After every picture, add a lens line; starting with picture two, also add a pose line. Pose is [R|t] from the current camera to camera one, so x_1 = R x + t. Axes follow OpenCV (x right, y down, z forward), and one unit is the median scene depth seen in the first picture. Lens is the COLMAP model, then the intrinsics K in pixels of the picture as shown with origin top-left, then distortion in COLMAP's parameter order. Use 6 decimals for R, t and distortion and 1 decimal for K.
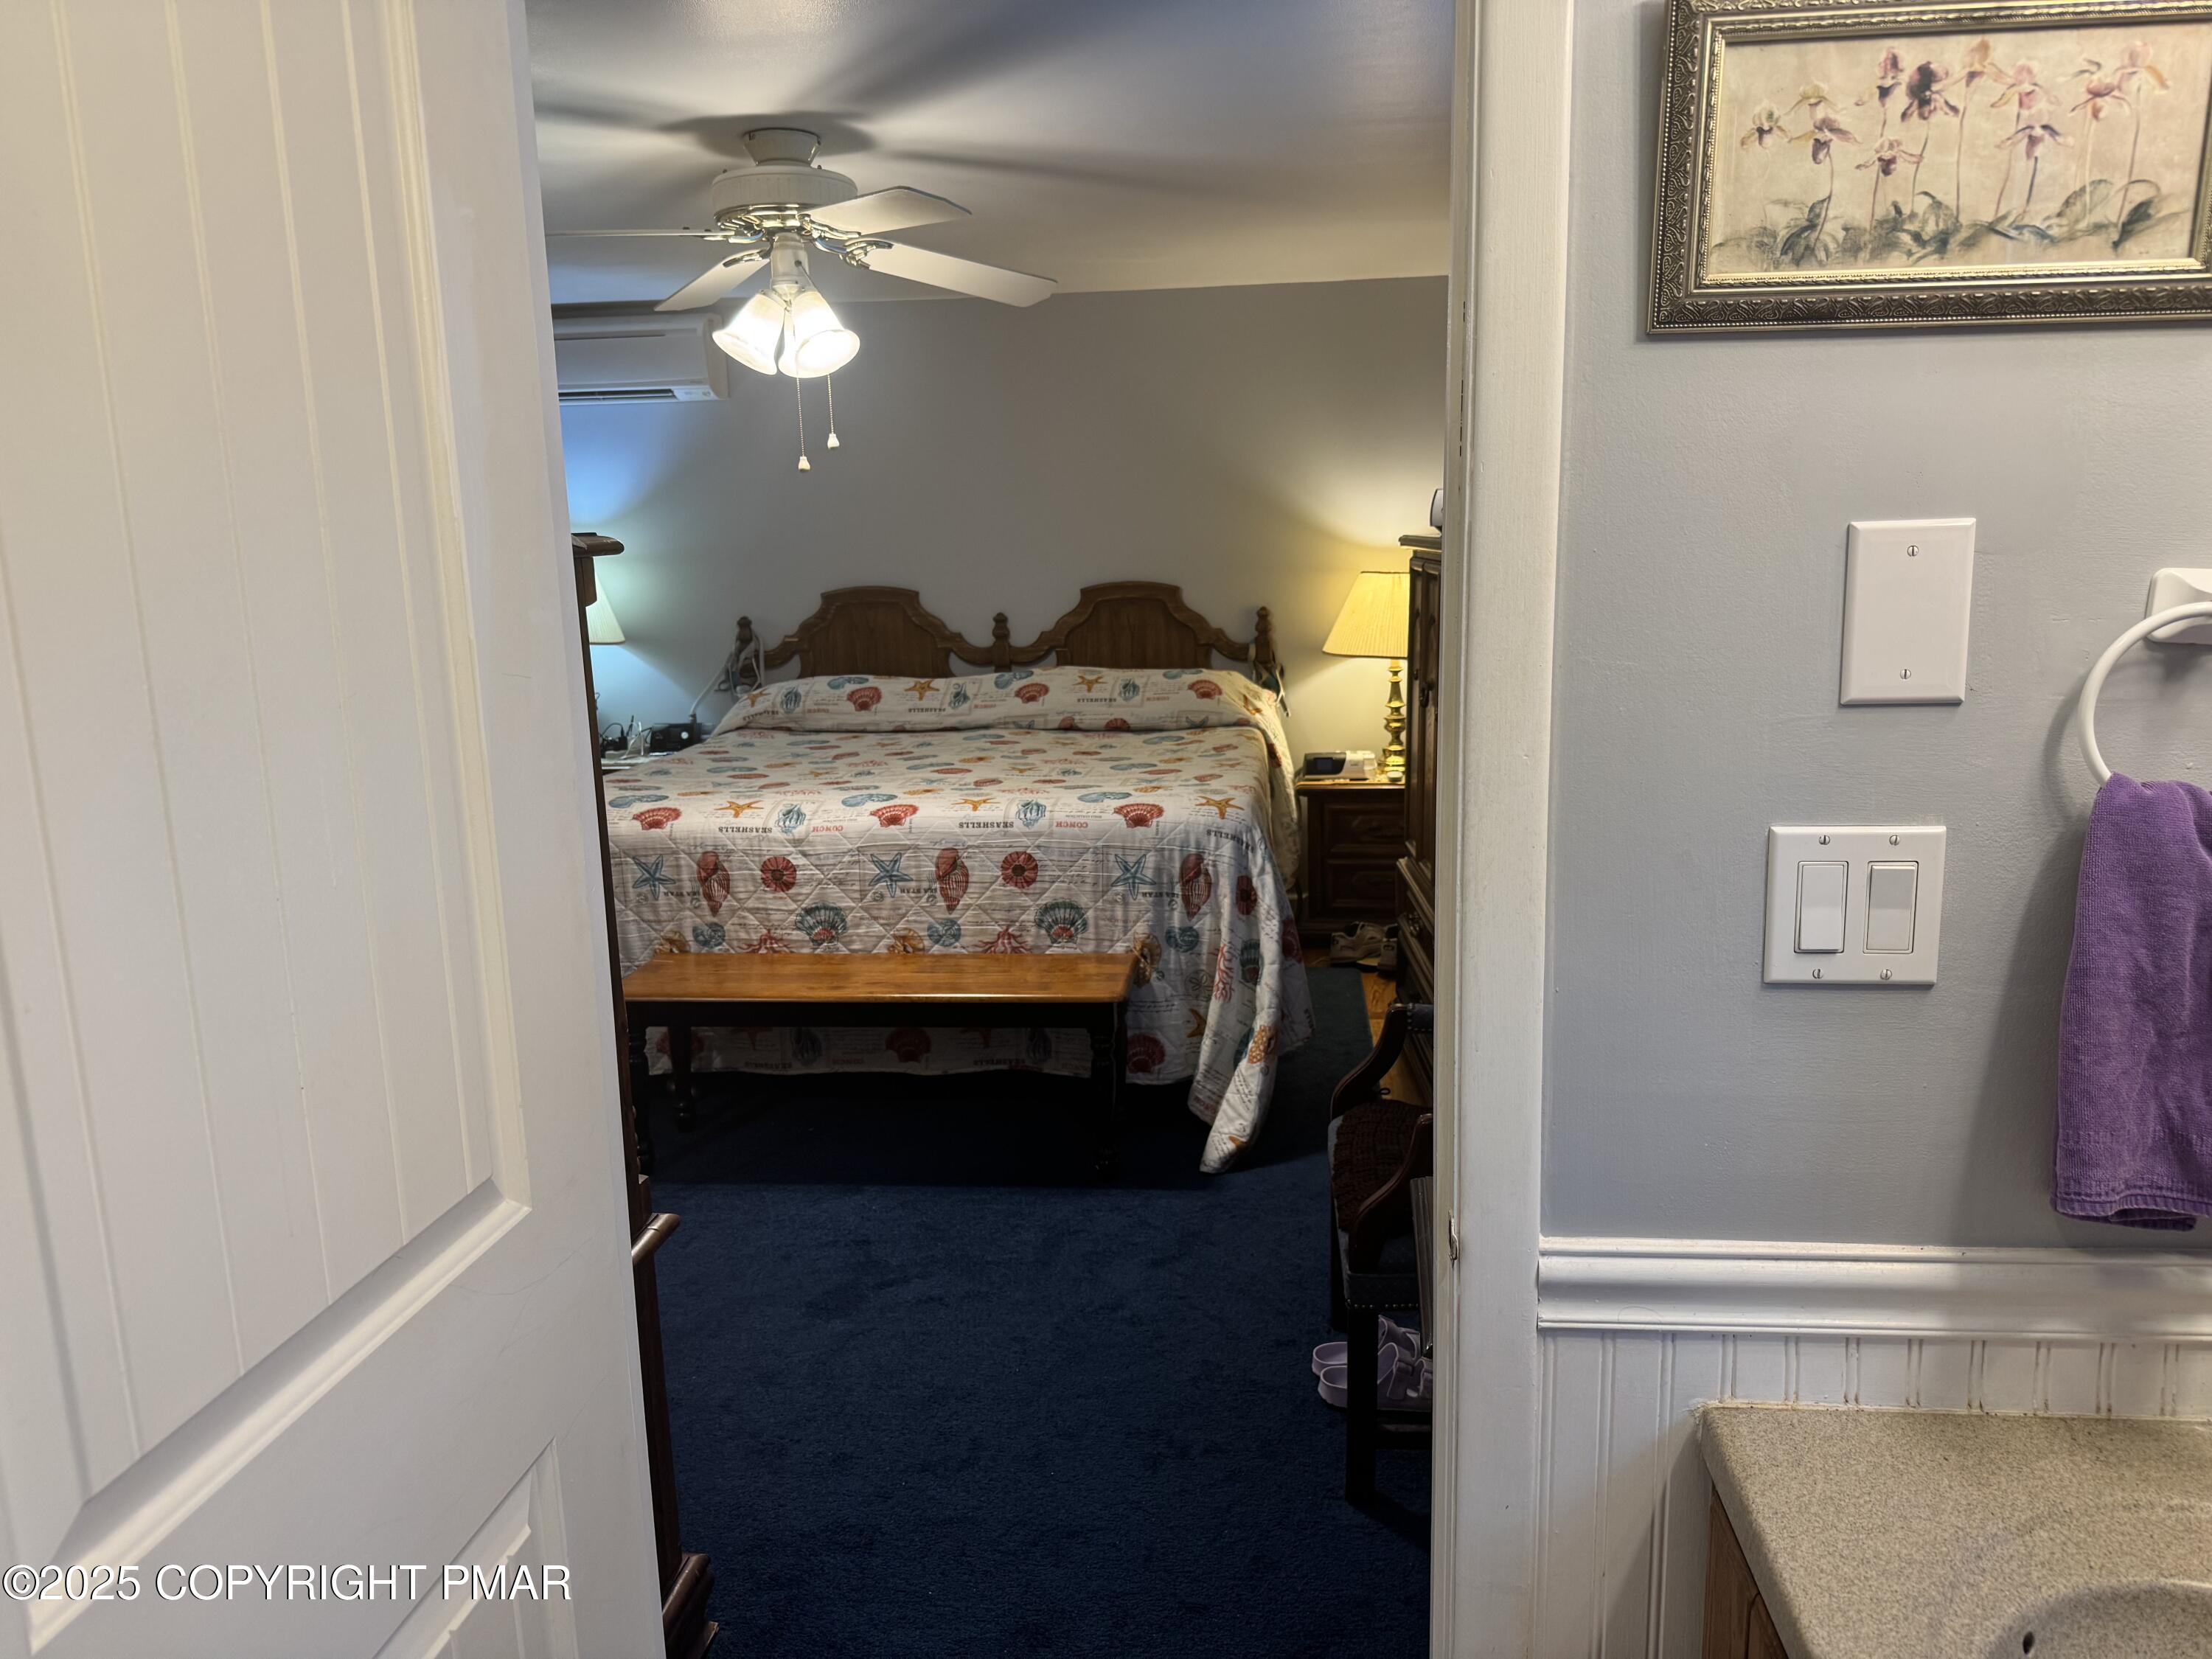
lens RADIAL K [[1545.1, 0, 1123.4], [0, 1545.1, 829.5], [0, 0, 1]] dist [0.187701, -0.366621]
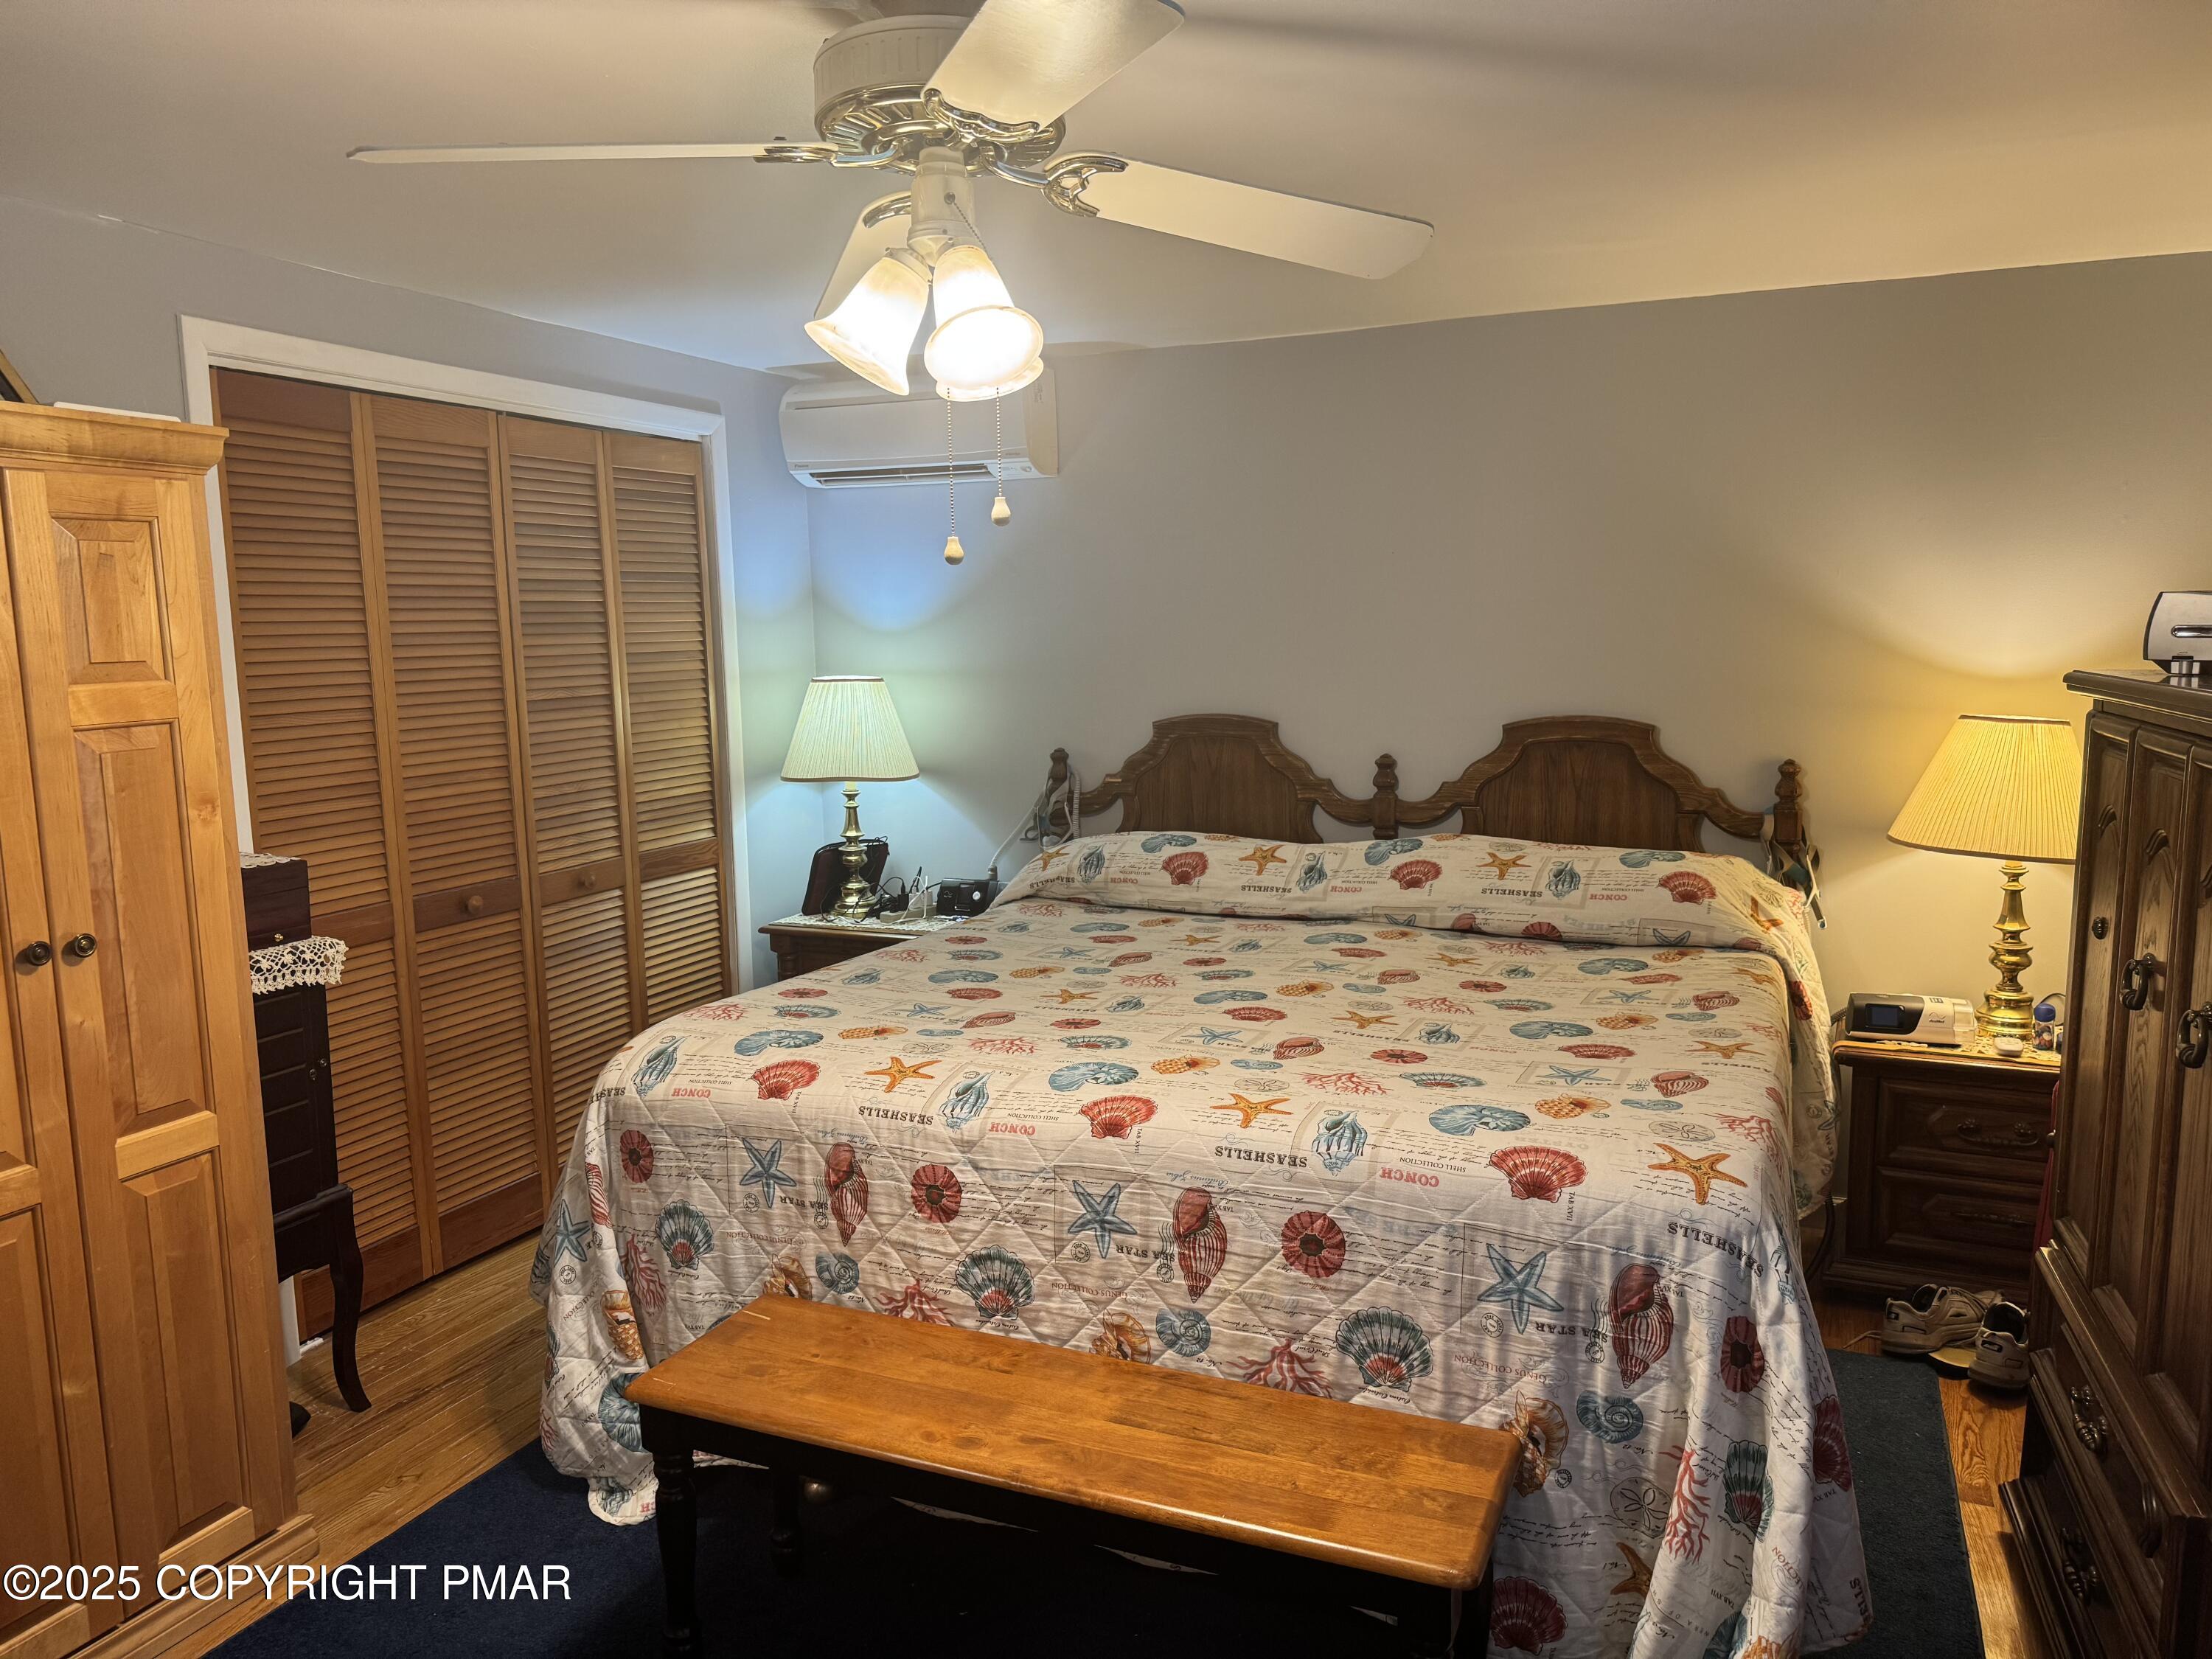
lens RADIAL K [[1545.1, 0, 1123.4], [0, 1545.1, 829.5], [0, 0, 1]] dist [0.187701, -0.366621]
pose [[0.954550, 0.052474, -0.293396, 0.026570], [-0.069486, 0.996434, -0.047856, -0.091420], [0.289839, 0.066067, 0.954792, 0.409608]]
